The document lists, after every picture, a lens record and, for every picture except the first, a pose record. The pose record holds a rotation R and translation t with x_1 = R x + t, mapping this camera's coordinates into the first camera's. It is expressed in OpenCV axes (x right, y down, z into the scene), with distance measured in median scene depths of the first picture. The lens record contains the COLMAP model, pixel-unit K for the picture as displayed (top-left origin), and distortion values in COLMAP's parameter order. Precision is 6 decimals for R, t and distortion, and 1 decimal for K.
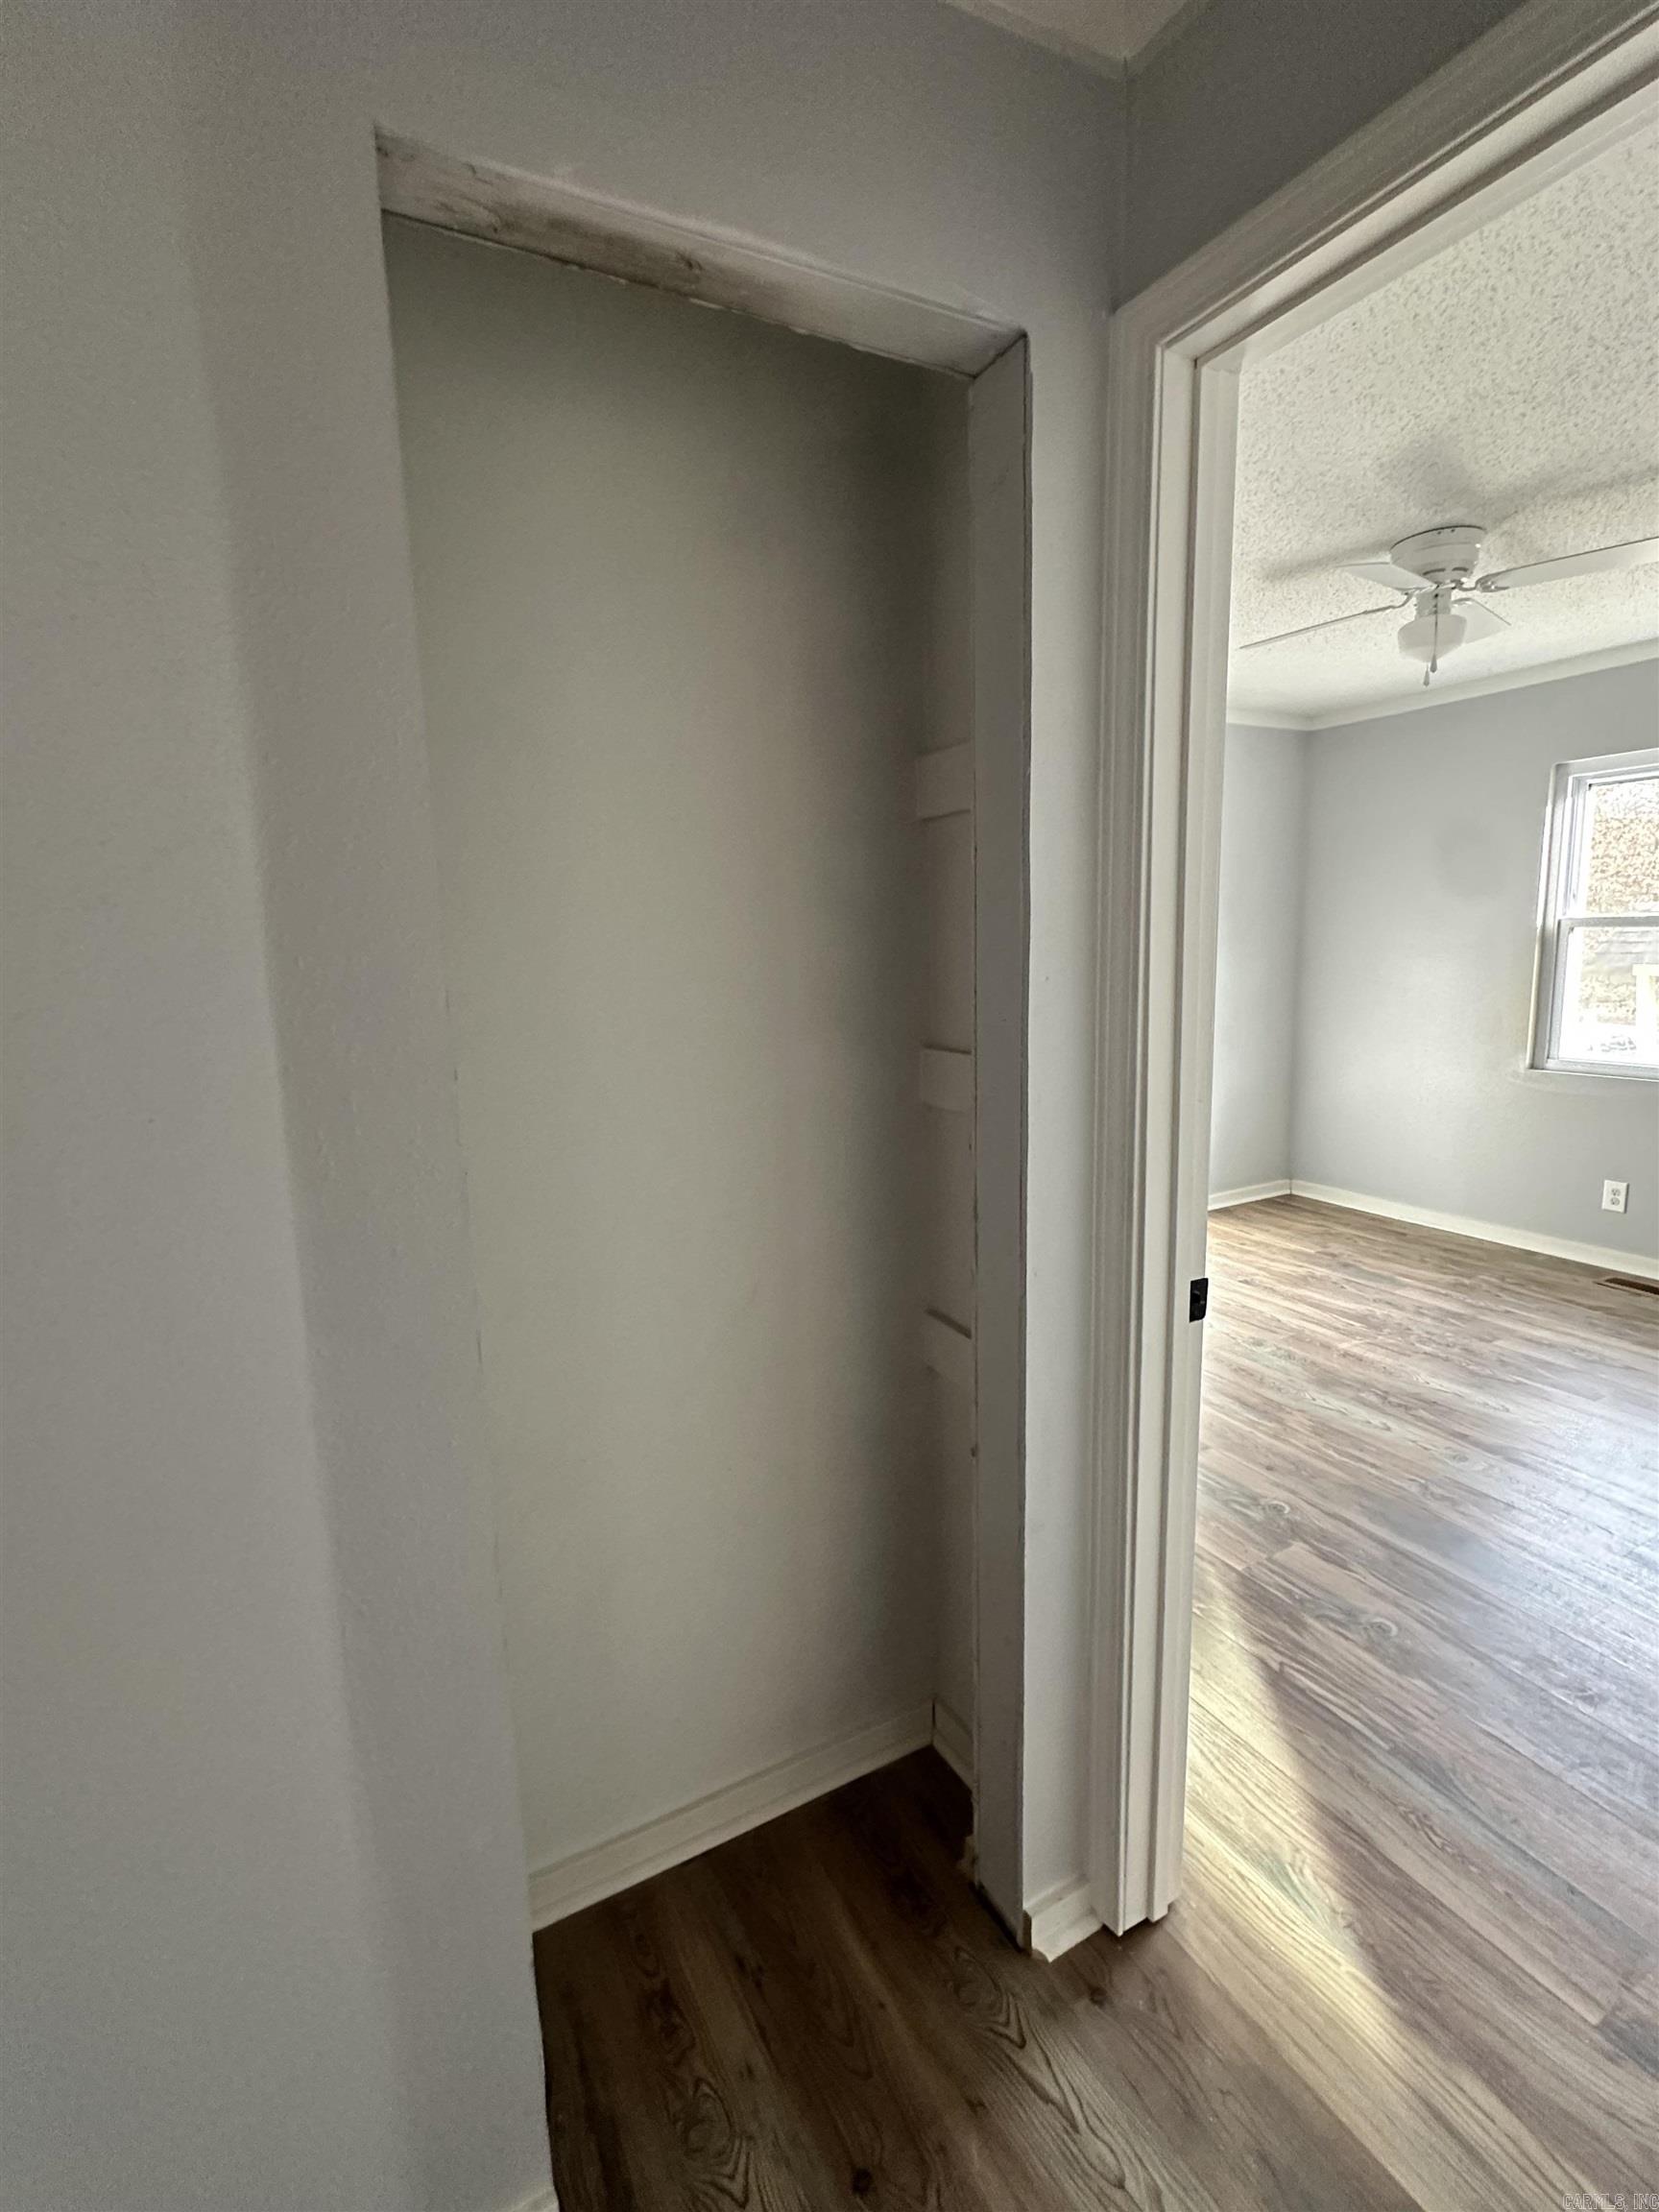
lens RADIAL K [[1009.0, 0, 826.0], [0, 1009.0, 1106.0], [0, 0, 1]] dist [0.000042, -0.000227]
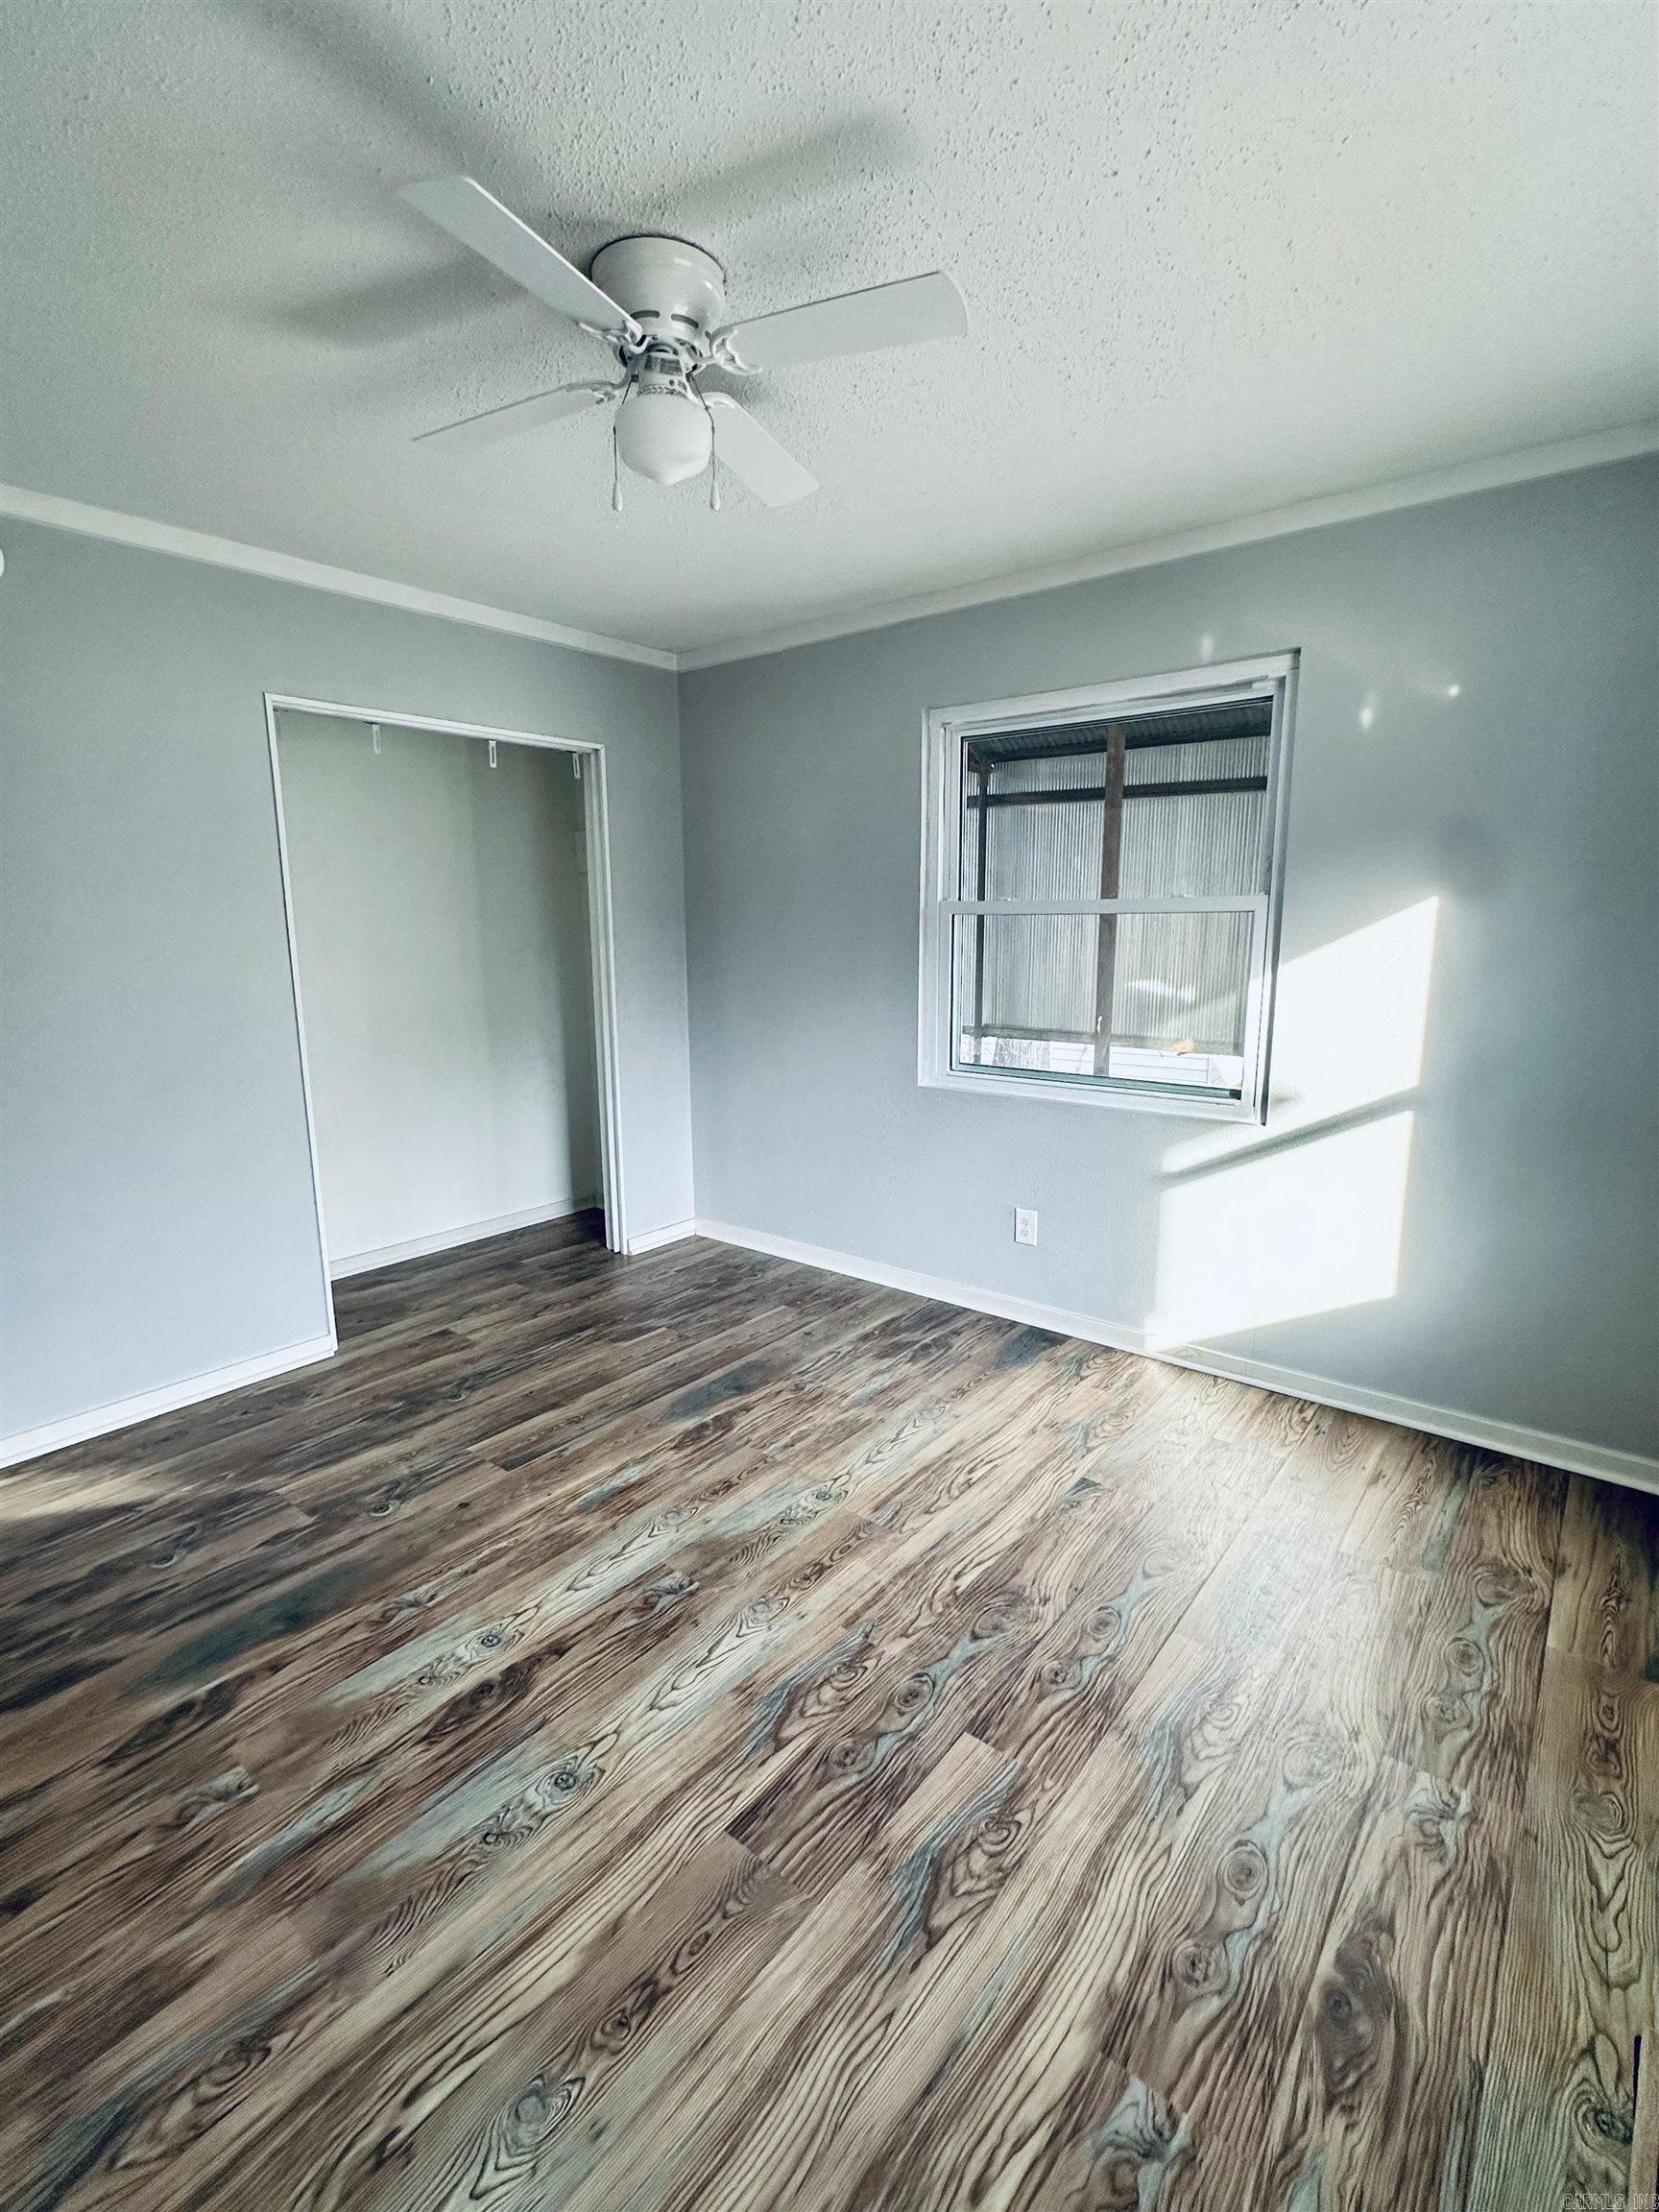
lens RADIAL K [[1009.0, 0, 832.4], [0, 1009.0, 1109.9], [0, 0, 1]] dist [0.000042, -0.000227]
pose [[0.388630, 0.199514, -0.899534, 1.017168], [-0.157310, 0.976308, 0.148579, -0.135232], [0.907866, 0.083764, 0.410808, 0.695851]]
